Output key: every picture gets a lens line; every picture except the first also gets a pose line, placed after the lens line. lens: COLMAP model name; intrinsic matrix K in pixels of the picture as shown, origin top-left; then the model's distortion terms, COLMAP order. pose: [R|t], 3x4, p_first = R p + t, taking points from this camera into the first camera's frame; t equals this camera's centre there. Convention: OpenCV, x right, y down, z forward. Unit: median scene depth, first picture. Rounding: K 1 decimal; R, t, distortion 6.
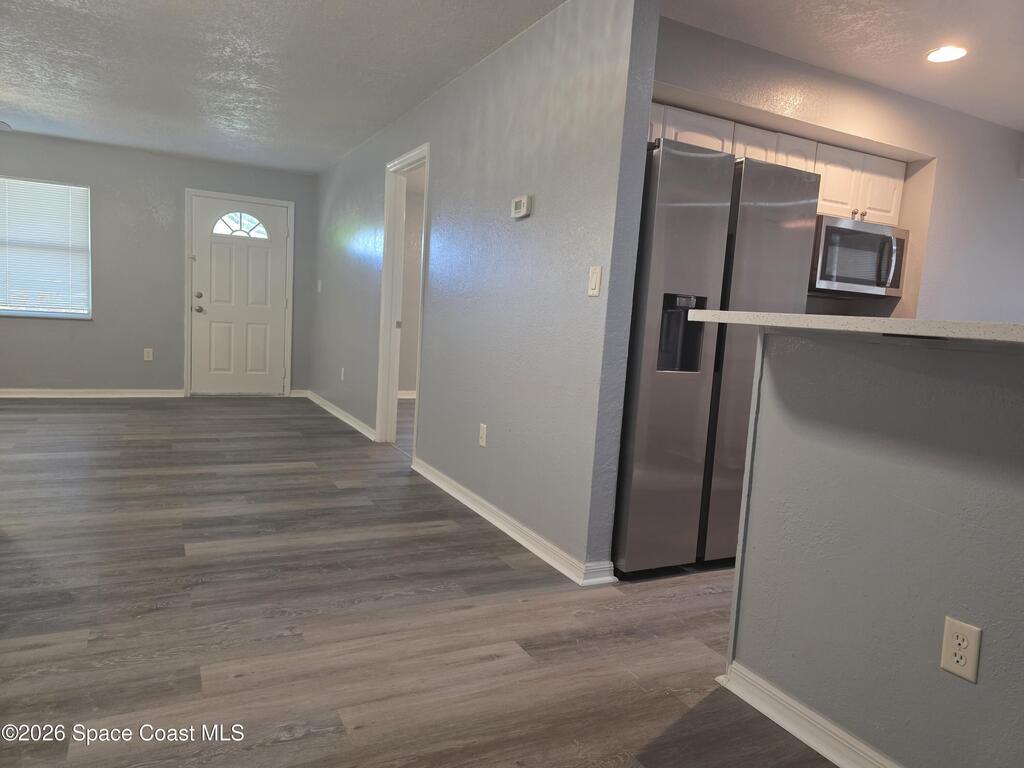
lens RADIAL K [[689.0, 0, 509.0], [0, 689.0, 381.3], [0, 0, 1]] dist [0.082965, -0.081584]
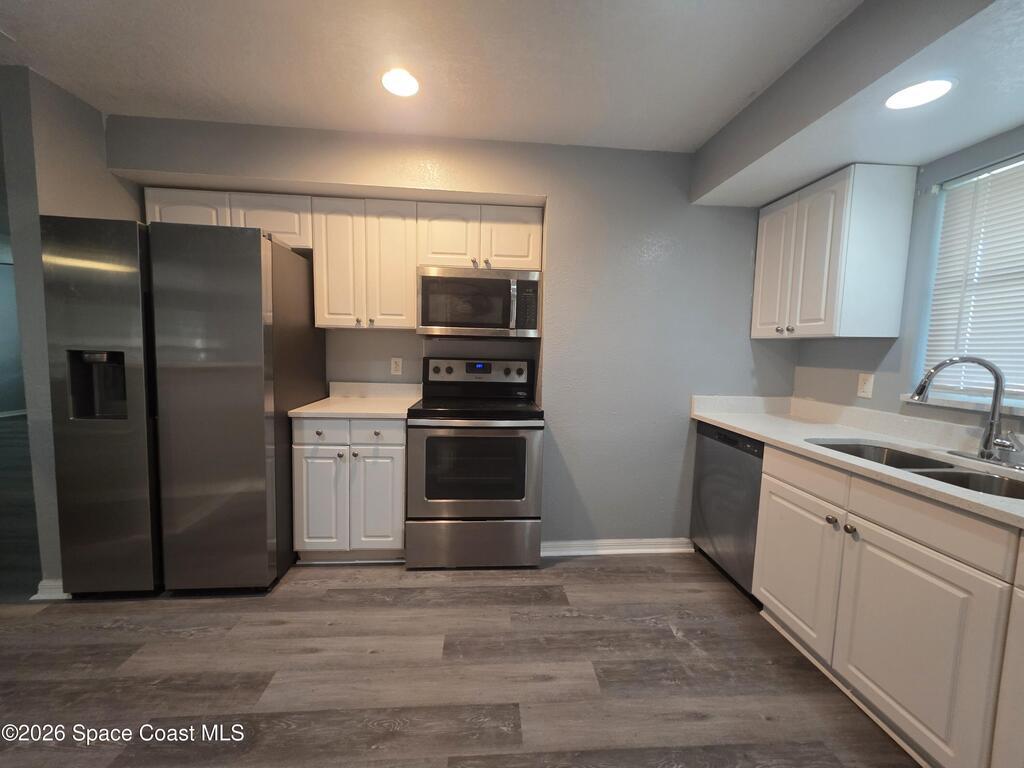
lens RADIAL K [[428.2, 0, 513.2], [0, 428.2, 387.6], [0, 0, 1]] dist [0.008233, 0.000270]
pose [[0.918354, -0.011019, -0.395607, 0.813161], [-0.002041, 0.999467, -0.032577, -0.031190], [0.395755, 0.030725, 0.917842, 0.445368]]
